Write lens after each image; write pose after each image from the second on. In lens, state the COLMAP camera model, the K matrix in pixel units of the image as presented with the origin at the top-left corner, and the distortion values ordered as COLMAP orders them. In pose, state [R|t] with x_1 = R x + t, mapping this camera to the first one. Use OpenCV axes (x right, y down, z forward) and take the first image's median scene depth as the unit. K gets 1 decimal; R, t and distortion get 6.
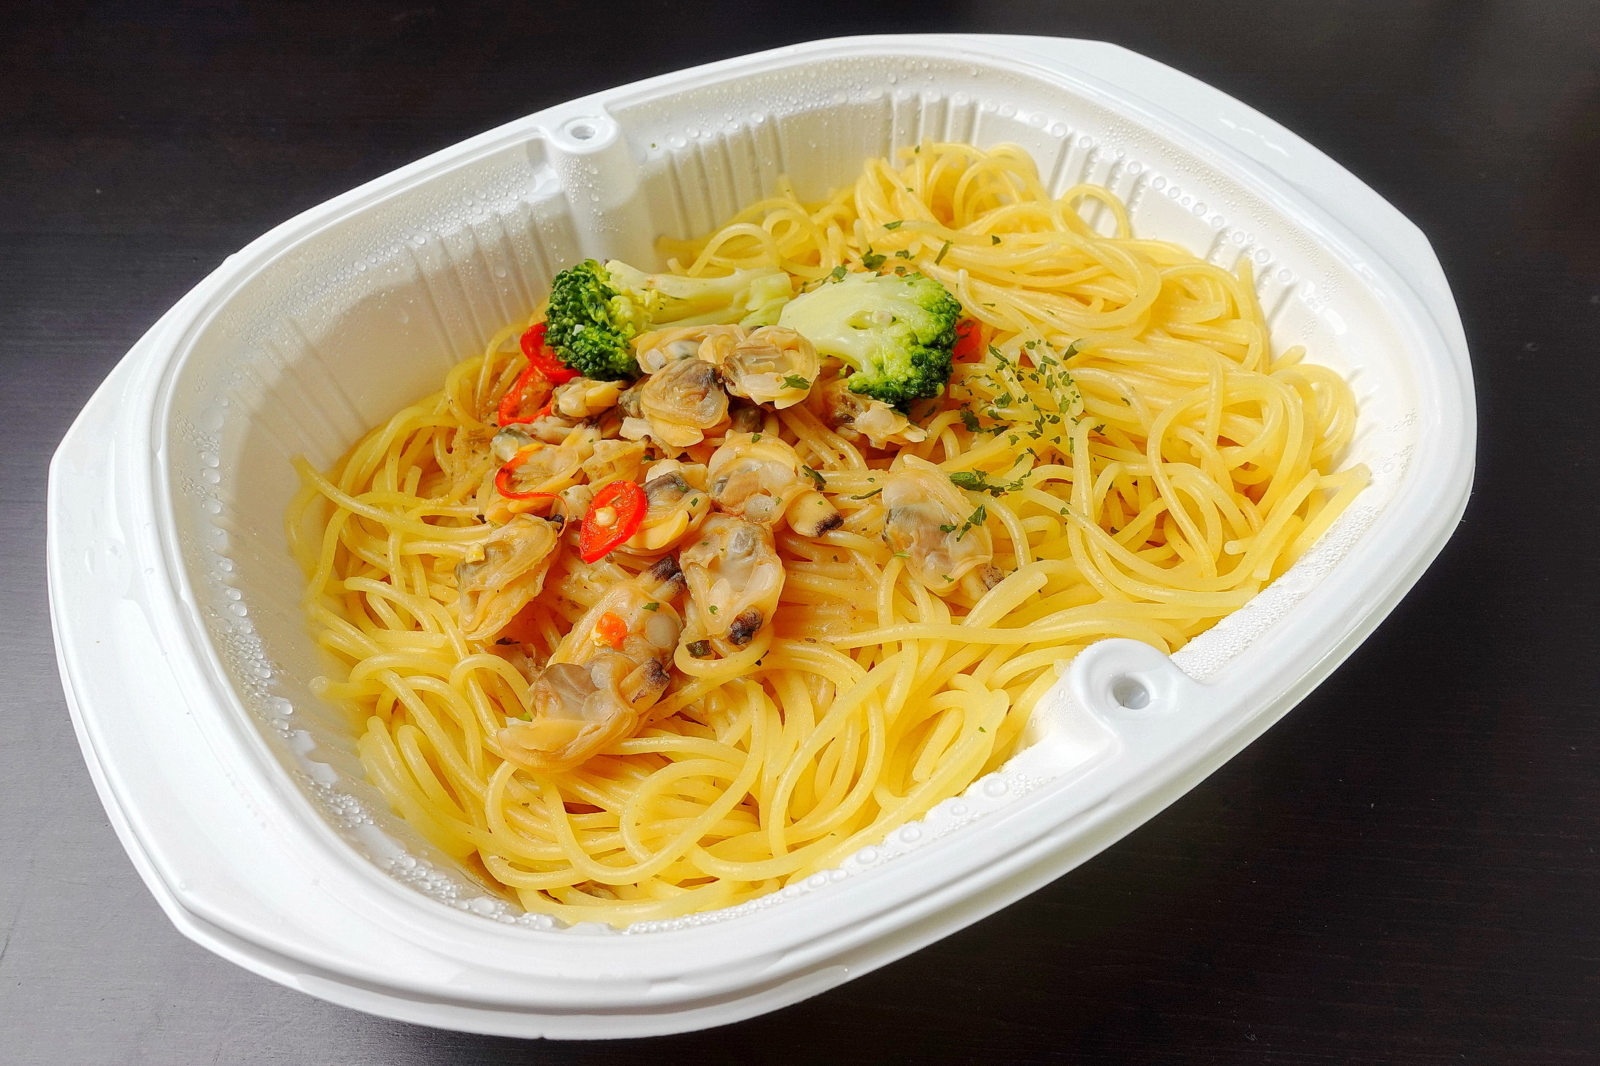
lens RADIAL K [[1072.6, 0, 793.7], [0, 1072.6, 531.0], [0, 0, 1]] dist [0.007158, -0.001466]
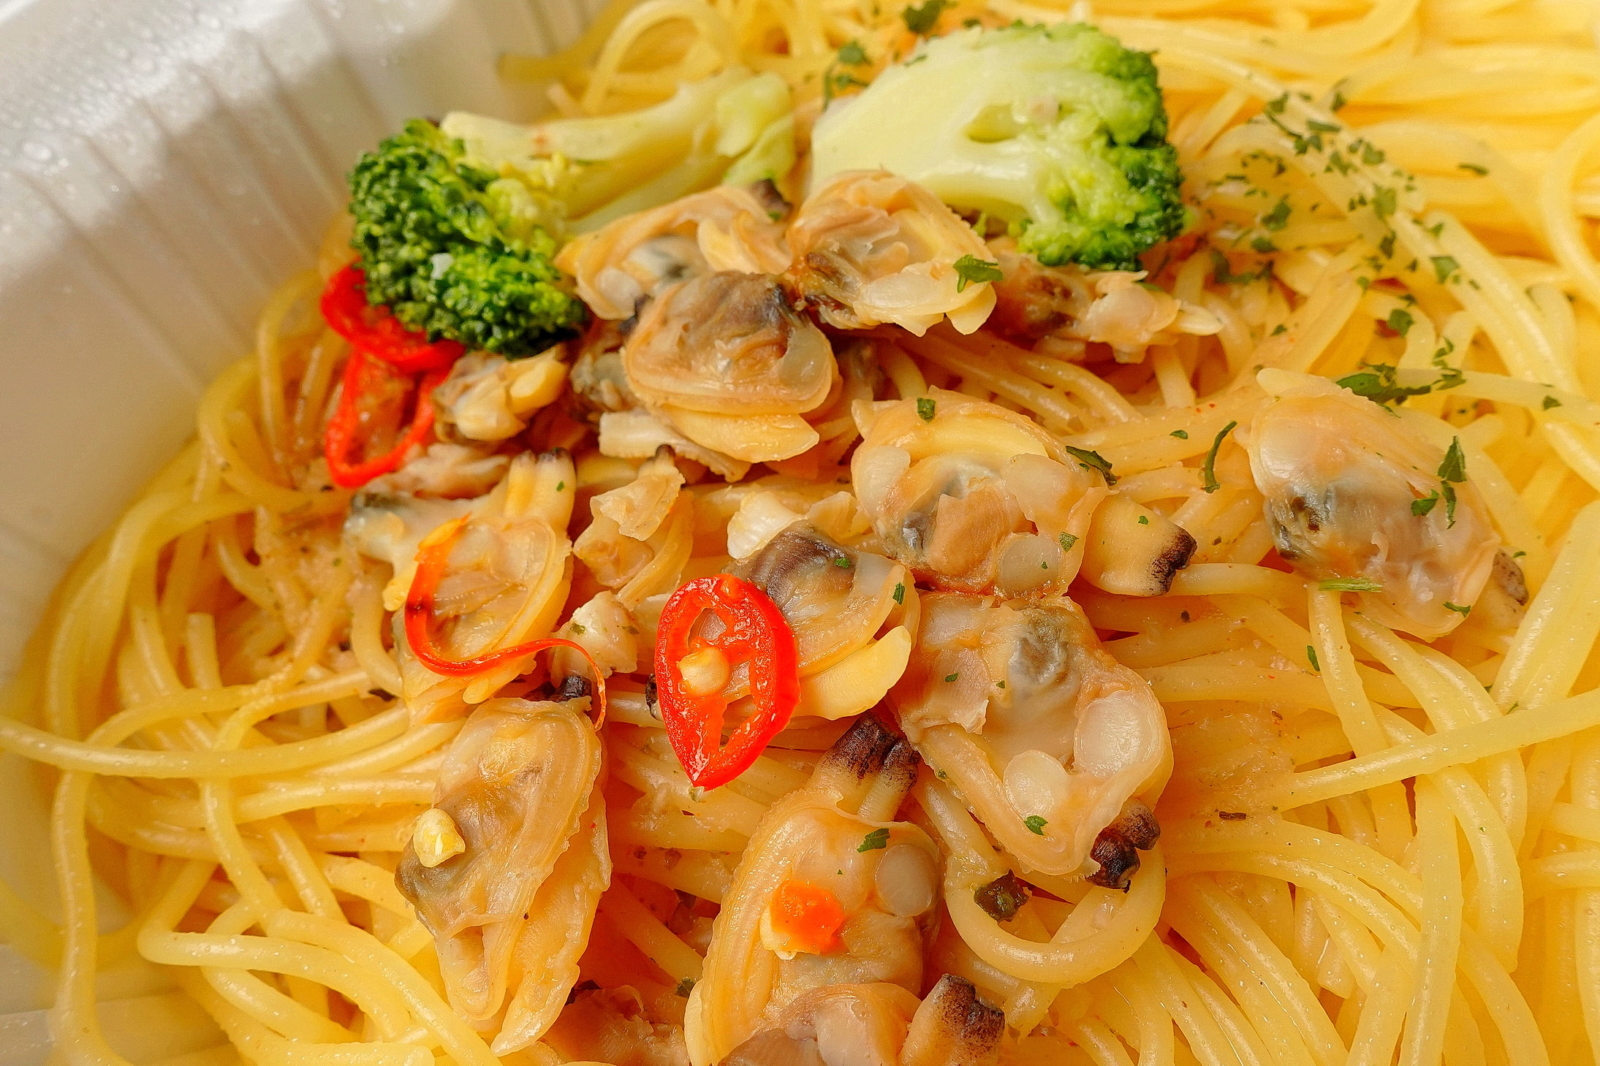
lens RADIAL K [[1072.6, 0, 808.8], [0, 1072.6, 532.4], [0, 0, 1]] dist [0.007158, -0.001466]
pose [[0.944518, -0.276341, 0.177542, -0.173066], [0.247148, 0.953951, 0.169984, -0.118340], [-0.216340, -0.116674, 0.969321, 0.490085]]
